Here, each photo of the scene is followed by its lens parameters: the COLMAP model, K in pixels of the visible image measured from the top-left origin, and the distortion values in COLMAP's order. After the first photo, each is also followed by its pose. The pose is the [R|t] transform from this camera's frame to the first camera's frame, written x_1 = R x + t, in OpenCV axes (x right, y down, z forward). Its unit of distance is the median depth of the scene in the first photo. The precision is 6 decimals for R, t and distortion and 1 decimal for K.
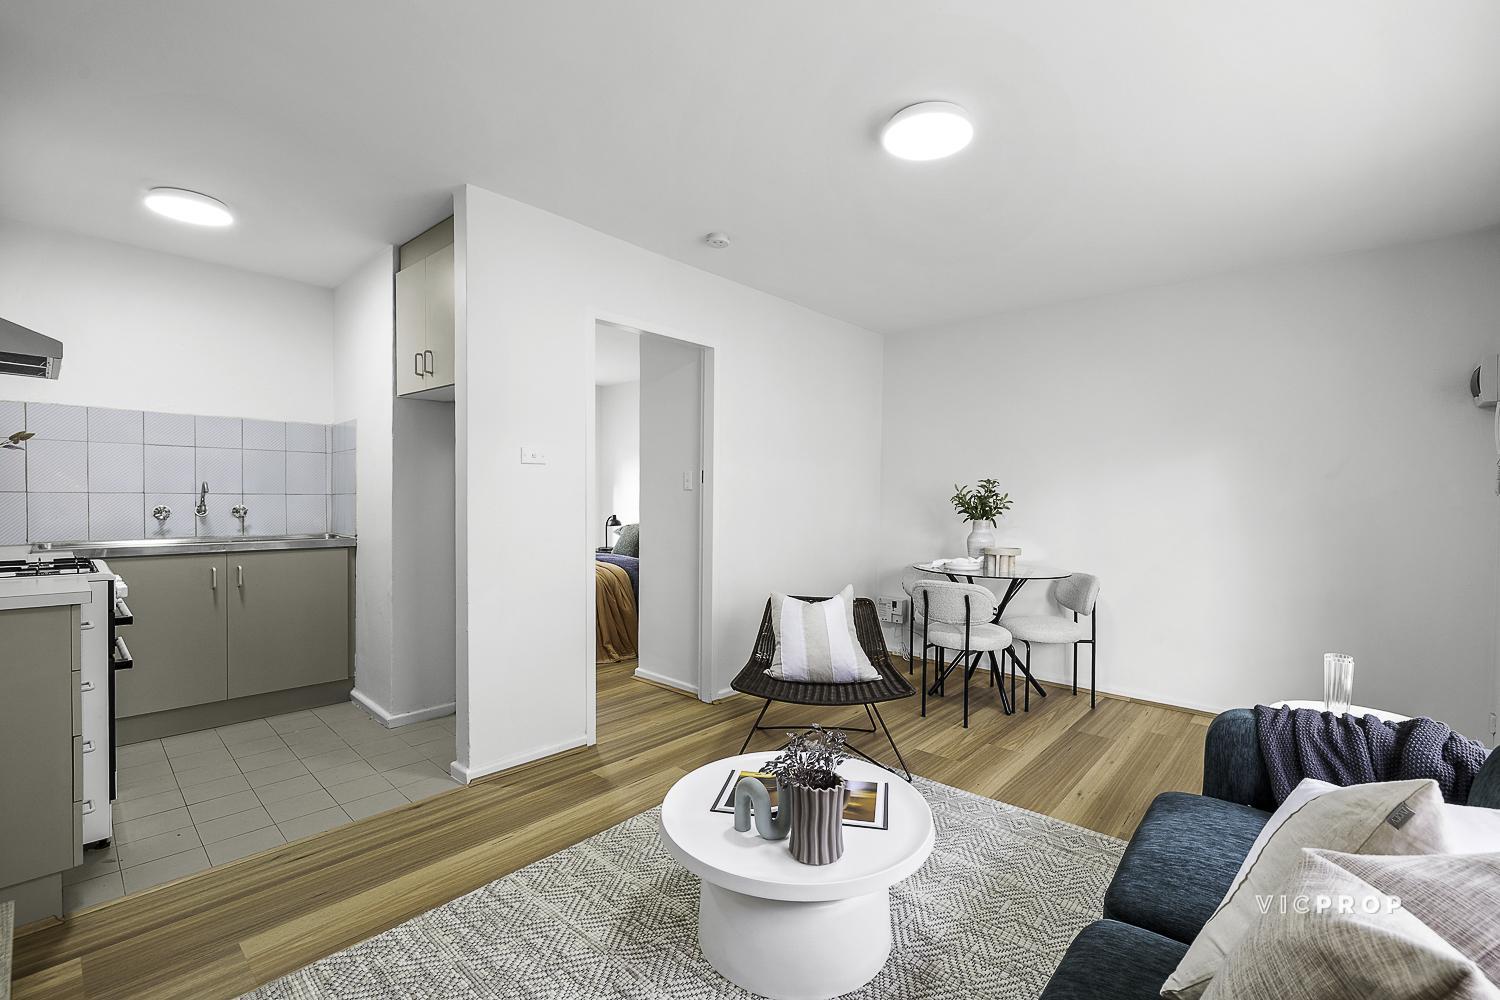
lens RADIAL K [[649.3, 0, 760.8], [0, 649.3, 507.3], [0, 0, 1]] dist [-0.003456, -0.000142]
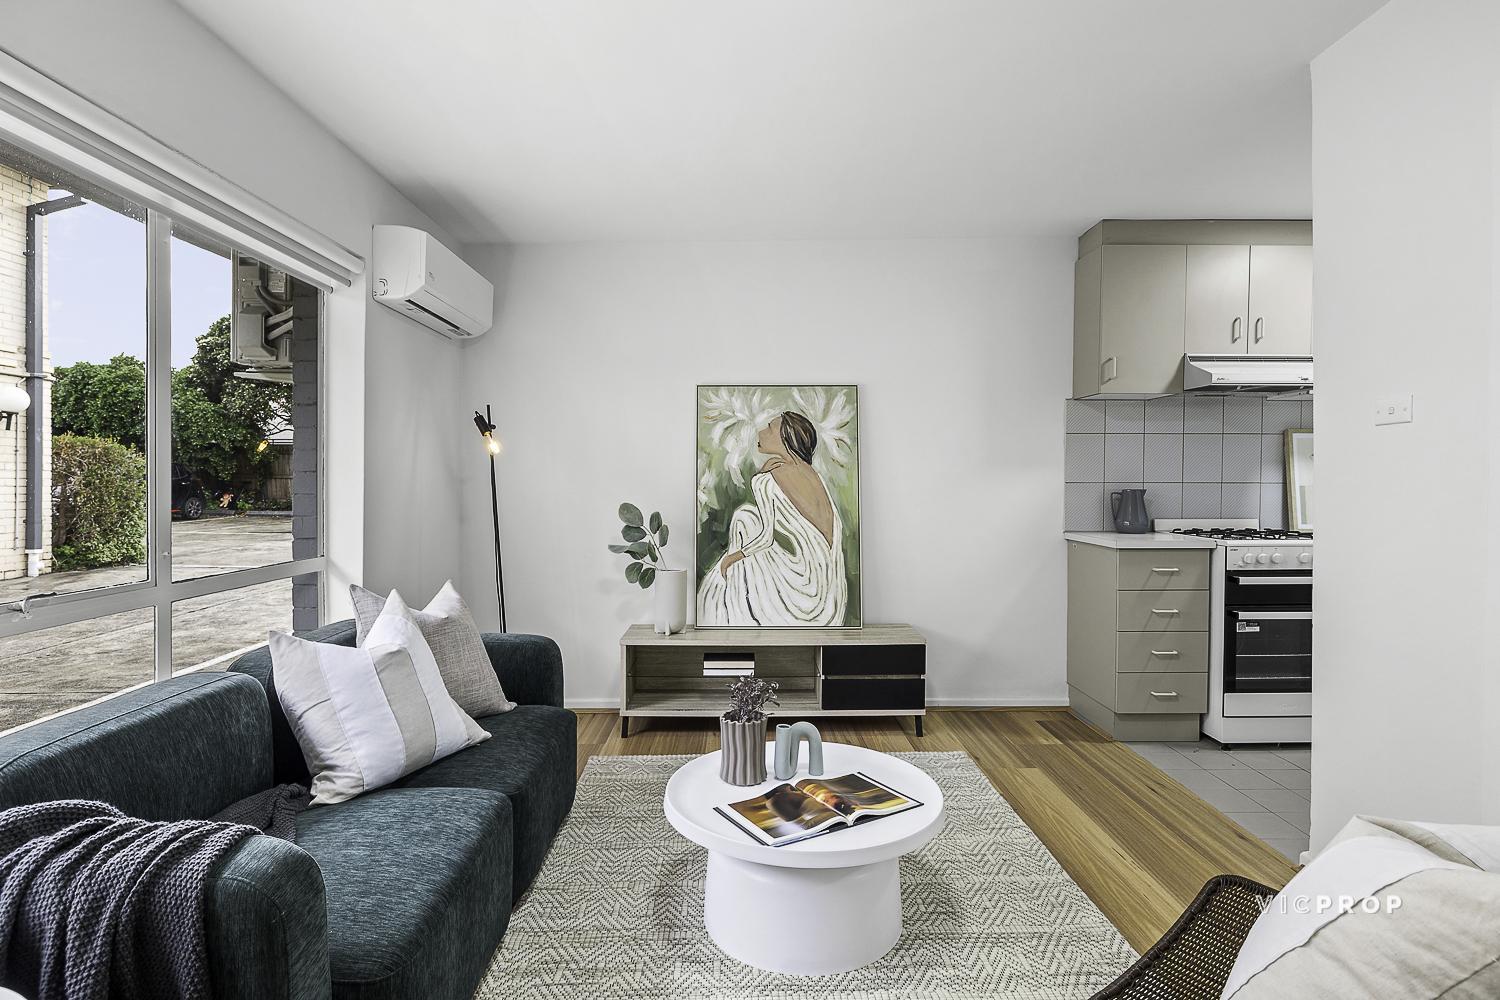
lens RADIAL K [[751.5, 0, 750.0], [0, 751.5, 500.0], [0, 0, 1]] dist [-0.007084, 0.000386]
pose [[-0.741820, 0.003333, -0.670590, 0.464943], [-0.023507, 0.999244, 0.030971, -0.003700], [0.670187, 0.038738, -0.741181, 0.946326]]
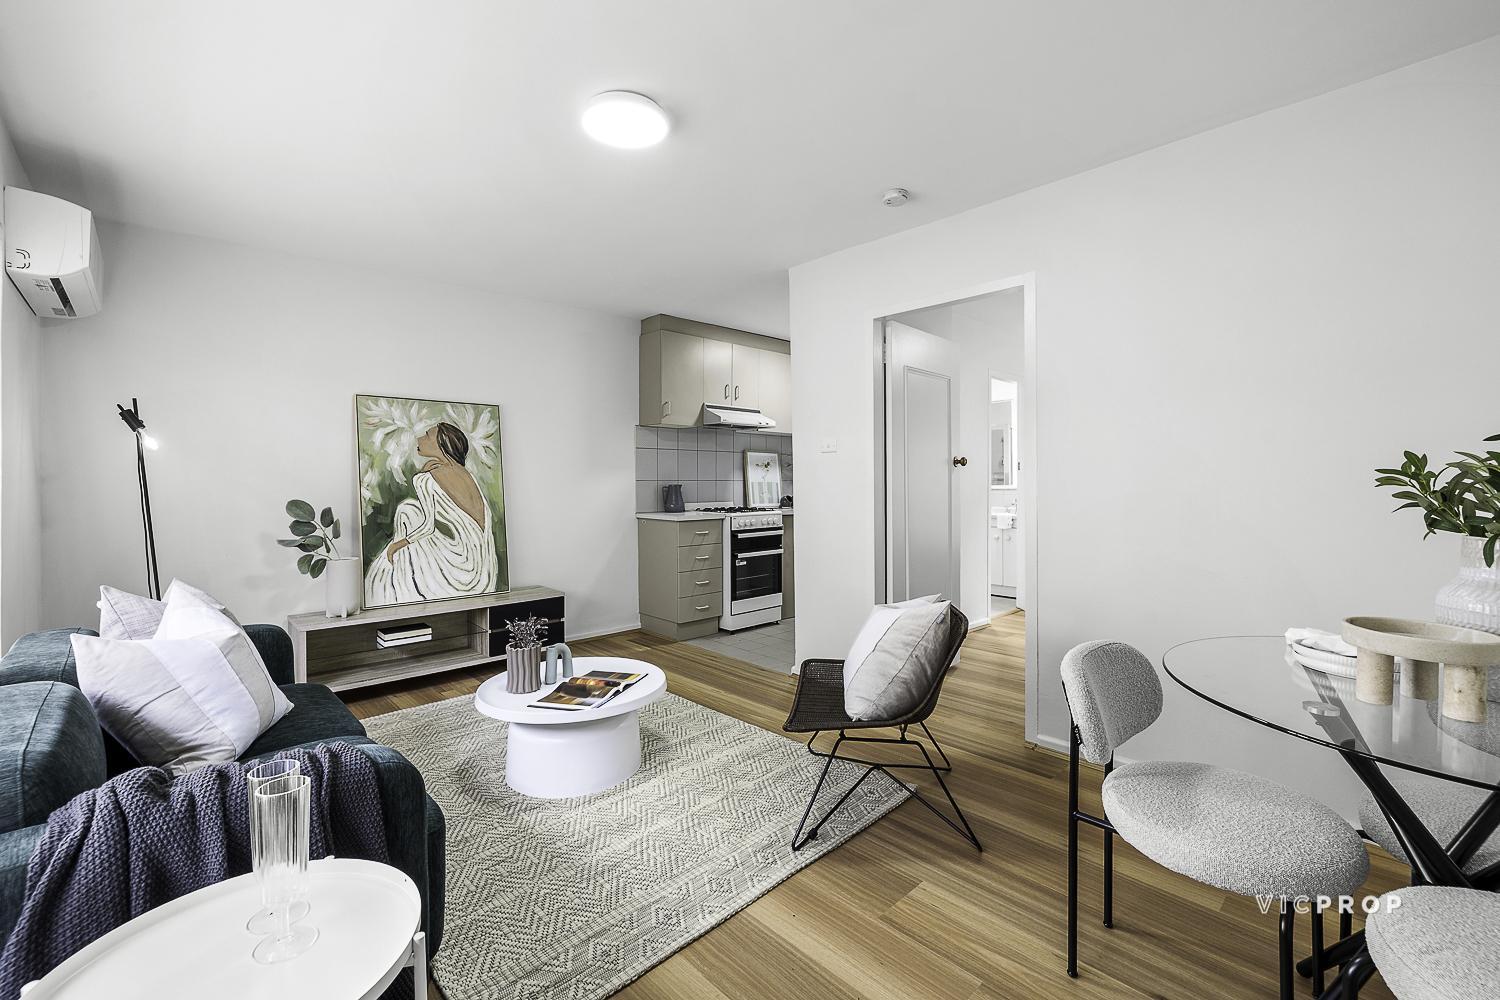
lens RADIAL K [[635.7, 0, 751.0], [0, 635.7, 486.5], [0, 0, 1]] dist [0.000201, 0.000408]
pose [[-0.087852, -0.003253, -0.996128, 0.780169], [-0.020515, 0.999788, -0.001456, 0.004737], [0.995922, 0.020307, -0.087900, 0.811758]]
